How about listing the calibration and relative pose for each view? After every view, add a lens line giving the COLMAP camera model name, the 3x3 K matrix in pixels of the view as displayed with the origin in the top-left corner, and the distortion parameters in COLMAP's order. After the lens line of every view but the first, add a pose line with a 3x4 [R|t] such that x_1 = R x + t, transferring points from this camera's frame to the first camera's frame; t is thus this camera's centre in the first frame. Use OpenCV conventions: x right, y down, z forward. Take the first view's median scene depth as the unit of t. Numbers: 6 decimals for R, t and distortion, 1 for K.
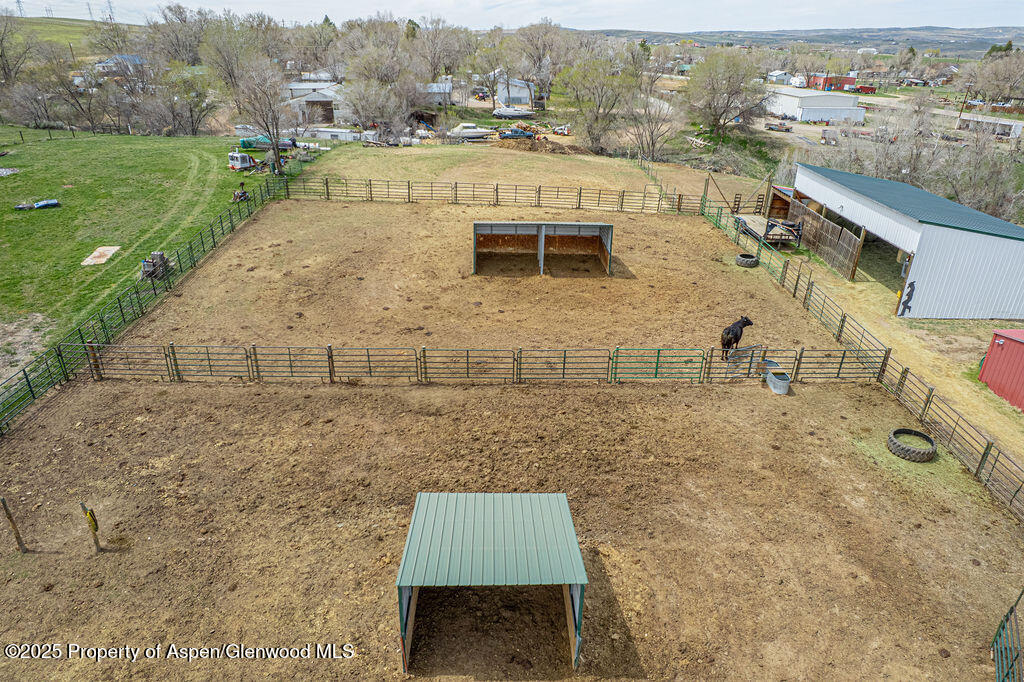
lens RADIAL K [[654.4, 0, 511.8], [0, 654.4, 339.4], [0, 0, 1]] dist [-0.071652, 0.066939]
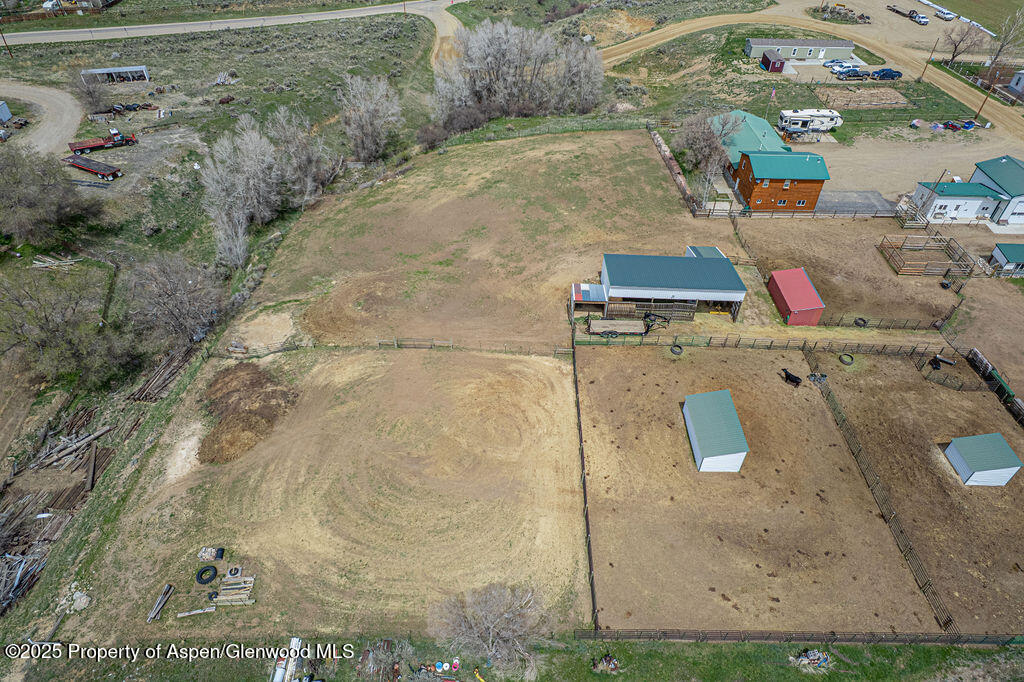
lens RADIAL K [[654.4, 0, 512.3], [0, 654.4, 341.7], [0, 0, 1]] dist [-0.071652, 0.066939]
pose [[0.030752, -0.676209, 0.736067, -0.904305], [0.413650, 0.679004, 0.606505, -1.323894], [-0.909917, 0.285823, 0.300594, 0.802859]]
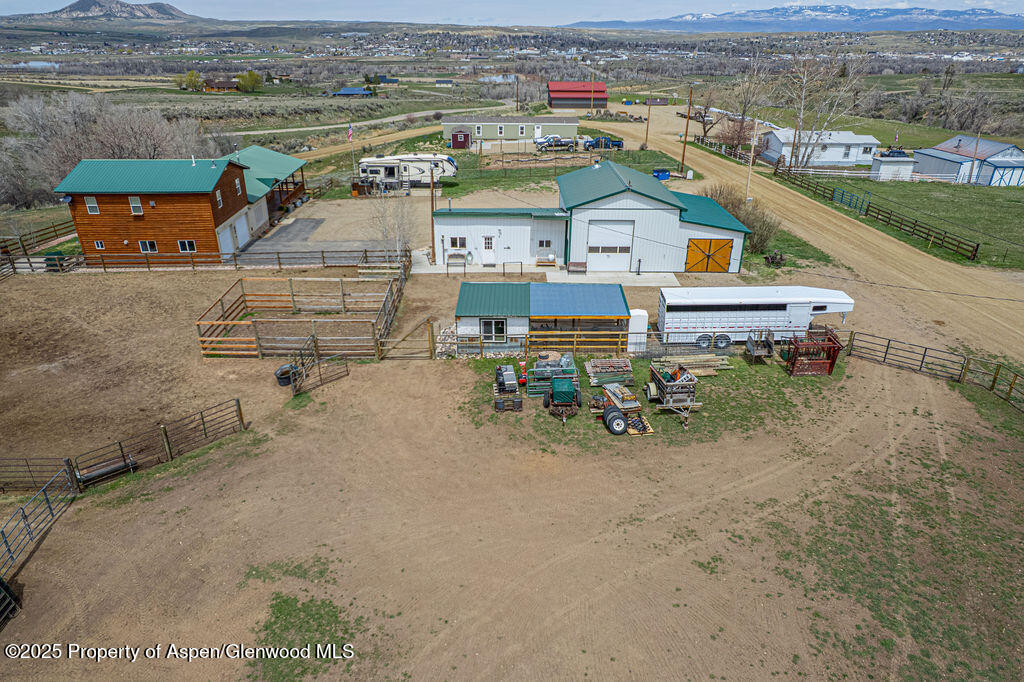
lens RADIAL K [[654.4, 0, 513.4], [0, 654.4, 343.1], [0, 0, 1]] dist [-0.071652, 0.066939]
pose [[0.007276, -0.442749, 0.896616, 0.034137], [0.421679, 0.814378, 0.398718, 0.070243], [-0.906716, 0.375183, 0.192623, -0.257025]]
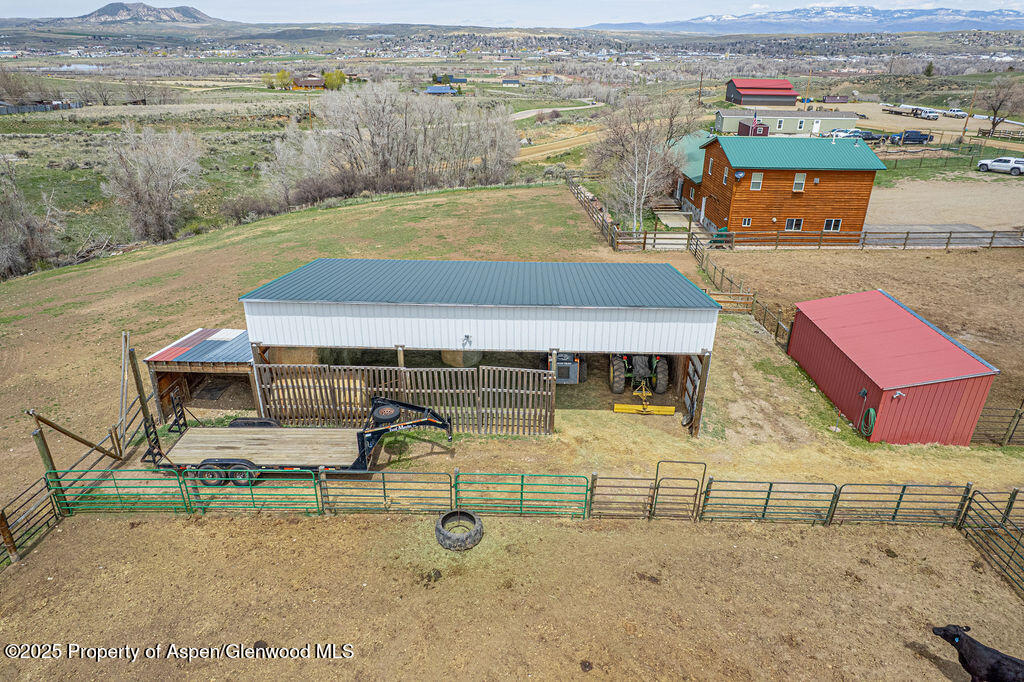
lens RADIAL K [[654.4, 0, 513.8], [0, 654.4, 344.6], [0, 0, 1]] dist [-0.071652, 0.066939]
pose [[0.031499, -0.441782, 0.896570, 0.010486], [0.423873, 0.818262, 0.388304, -0.359797], [-0.905174, 0.367800, 0.213034, 0.761809]]
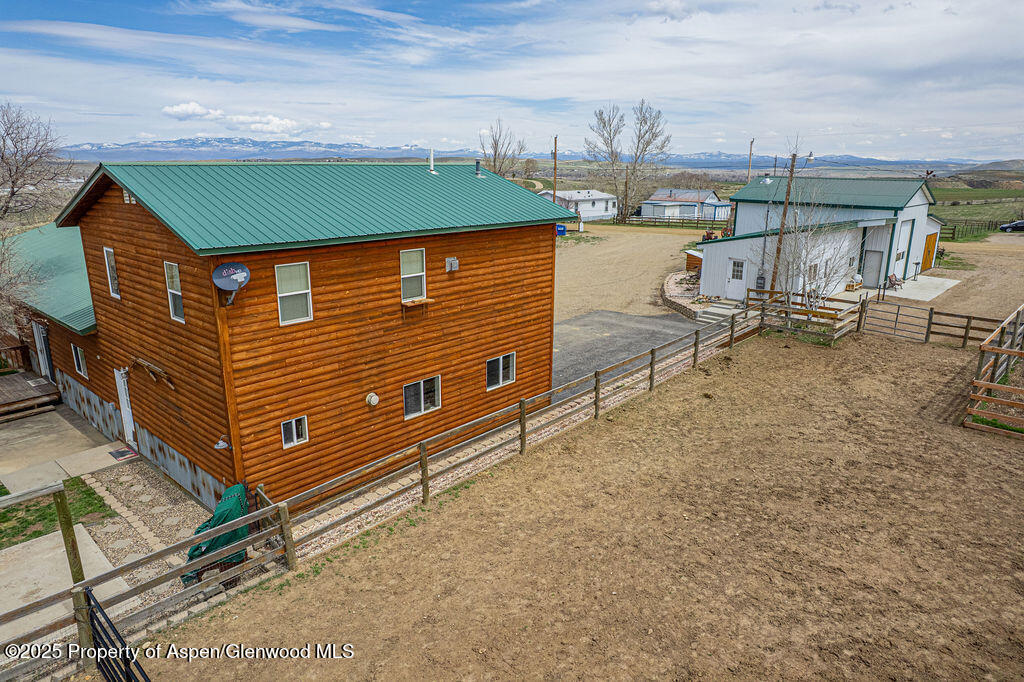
lens RADIAL K [[654.4, 0, 513.7], [0, 654.4, 343.1], [0, 0, 1]] dist [-0.071652, 0.066939]
pose [[-0.716523, -0.198009, 0.668870, 0.832393], [0.286640, 0.790597, 0.541105, -0.107762], [-0.635951, 0.579439, -0.509723, 0.628668]]
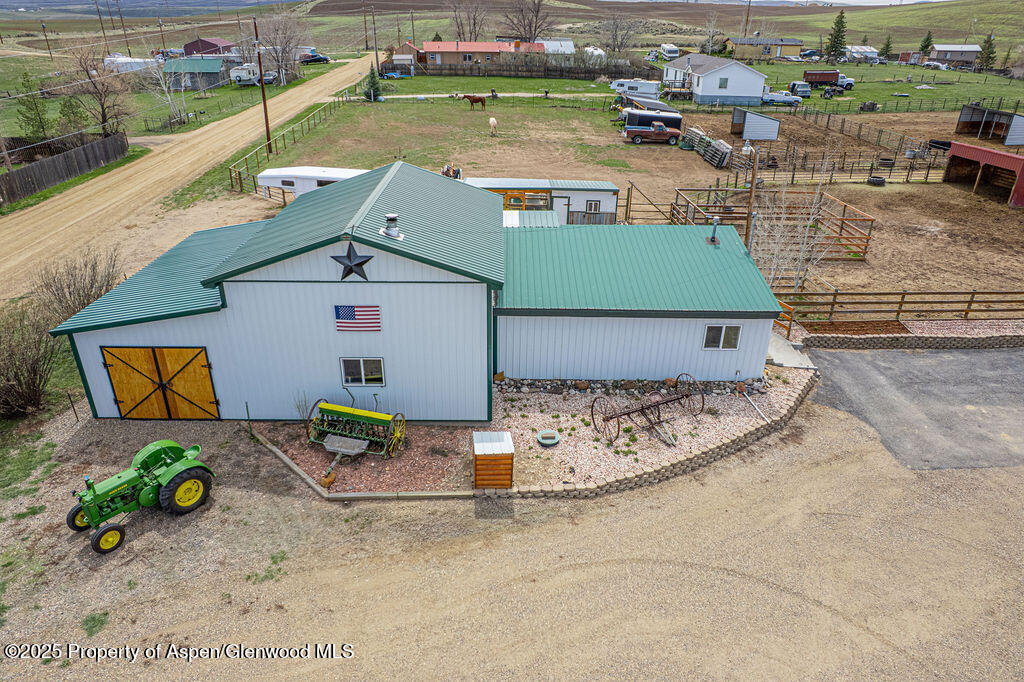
lens RADIAL K [[654.4, 0, 509.6], [0, 654.4, 331.8], [0, 0, 1]] dist [-0.071652, 0.066939]
pose [[-0.017434, 0.417299, -0.908602, 1.707484], [-0.433741, 0.815624, 0.382919, 0.202682], [0.900869, 0.400773, 0.166780, -0.268214]]
